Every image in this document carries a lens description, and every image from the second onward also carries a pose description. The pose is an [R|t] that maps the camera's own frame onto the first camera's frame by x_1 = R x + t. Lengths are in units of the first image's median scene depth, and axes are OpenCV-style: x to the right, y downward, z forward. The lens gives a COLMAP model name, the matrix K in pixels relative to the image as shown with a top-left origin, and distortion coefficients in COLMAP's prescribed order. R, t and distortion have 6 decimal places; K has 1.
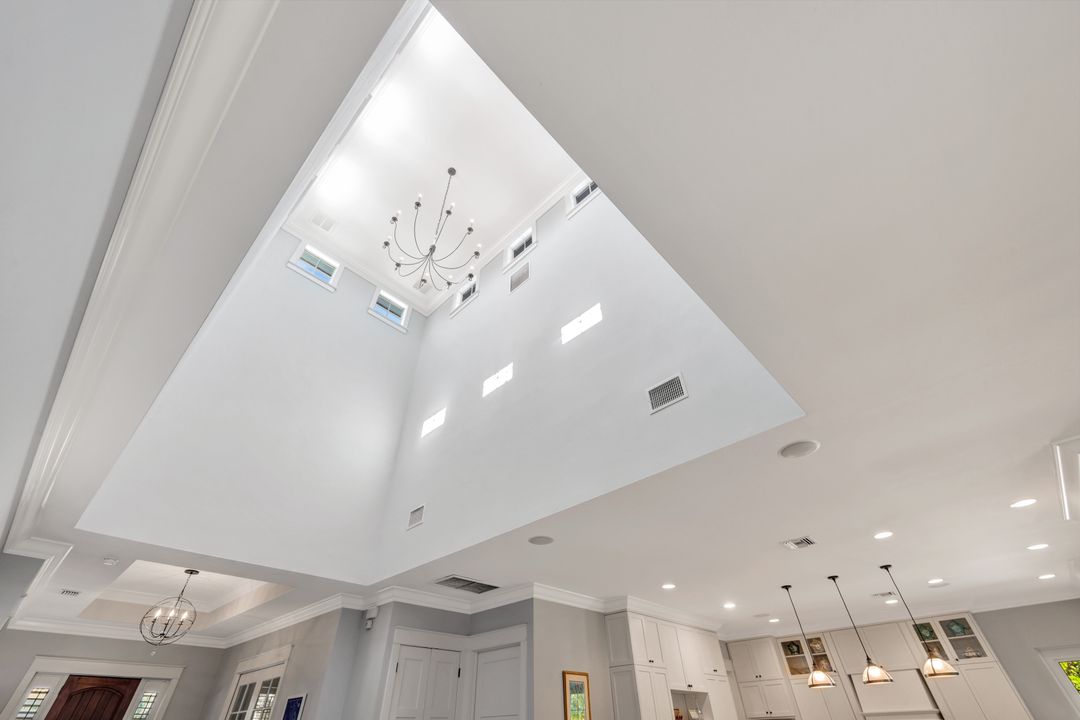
lens RADIAL K [[441.2, 0, 550.4], [0, 441.2, 359.1], [0, 0, 1]] dist [0.001315, -0.000417]
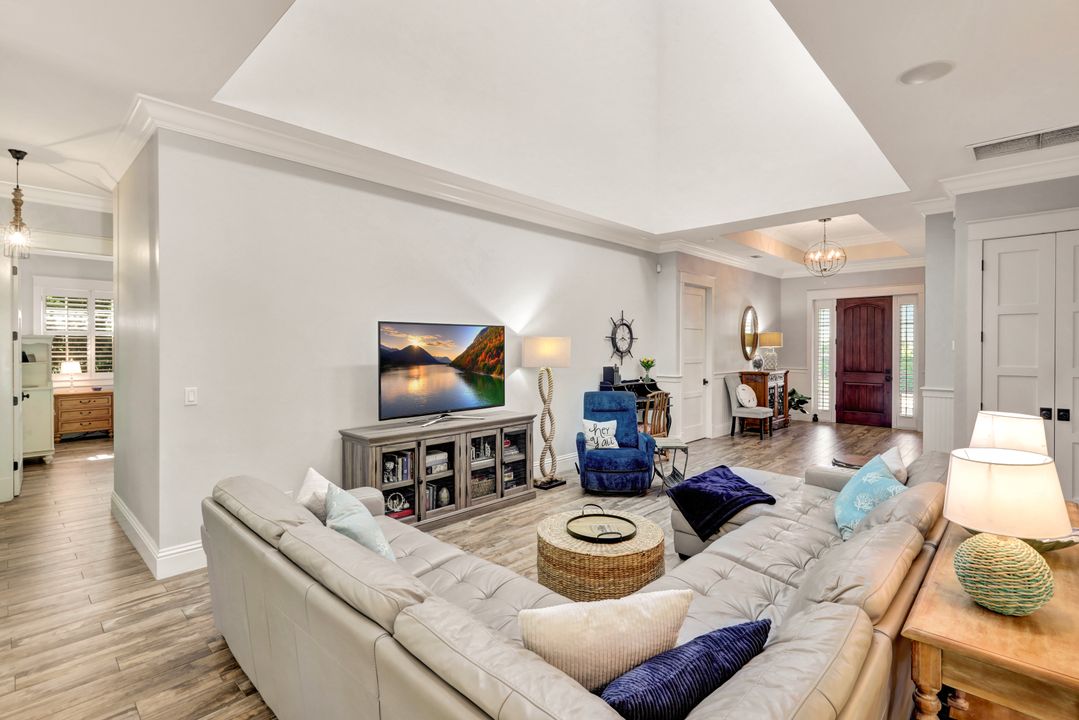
lens RADIAL K [[515.5, 0, 533.7], [0, 515.5, 357.1], [0, 0, 1]] dist [-0.009693, 0.001955]
pose [[0.009804, 0.035128, -0.999335, 0.440247], [0.657550, 0.752692, 0.032909, 0.222195], [0.753348, -0.657435, -0.015720, 0.258058]]
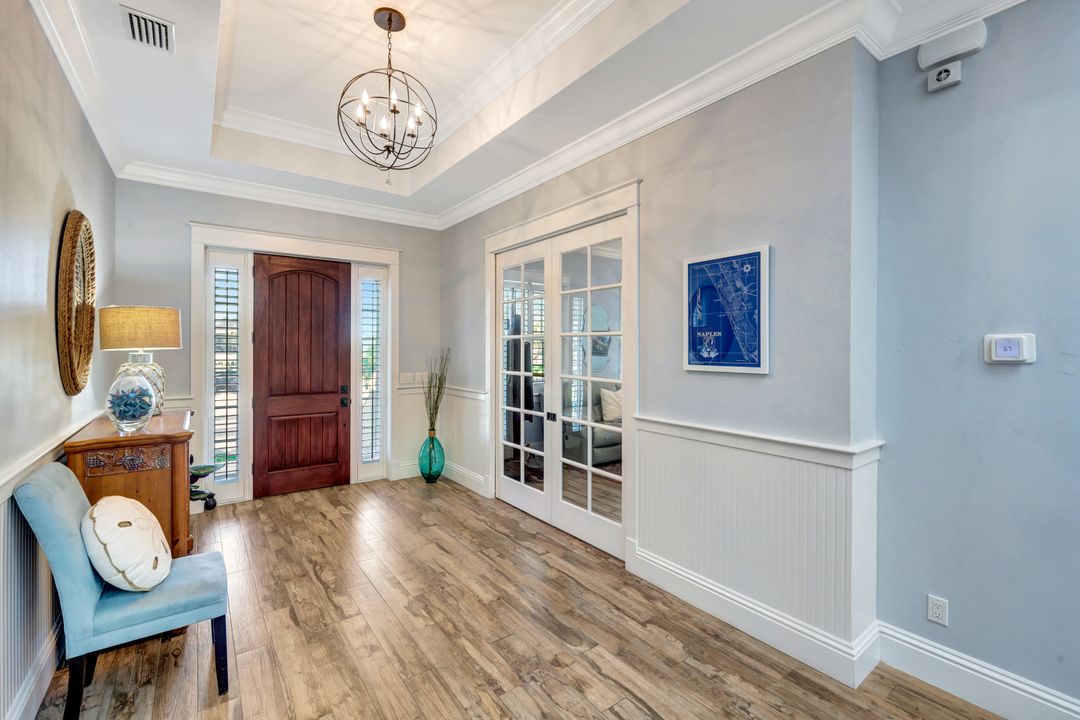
lens RADIAL K [[473.2, 0, 555.3], [0, 473.2, 347.4], [0, 0, 1]] dist [-0.004020, -0.000523]
pose [[0.987322, 0.018530, -0.157648, -0.571793], [0.089597, 0.754768, 0.649844, 0.432934], [0.131029, -0.655730, 0.743538, 0.477710]]
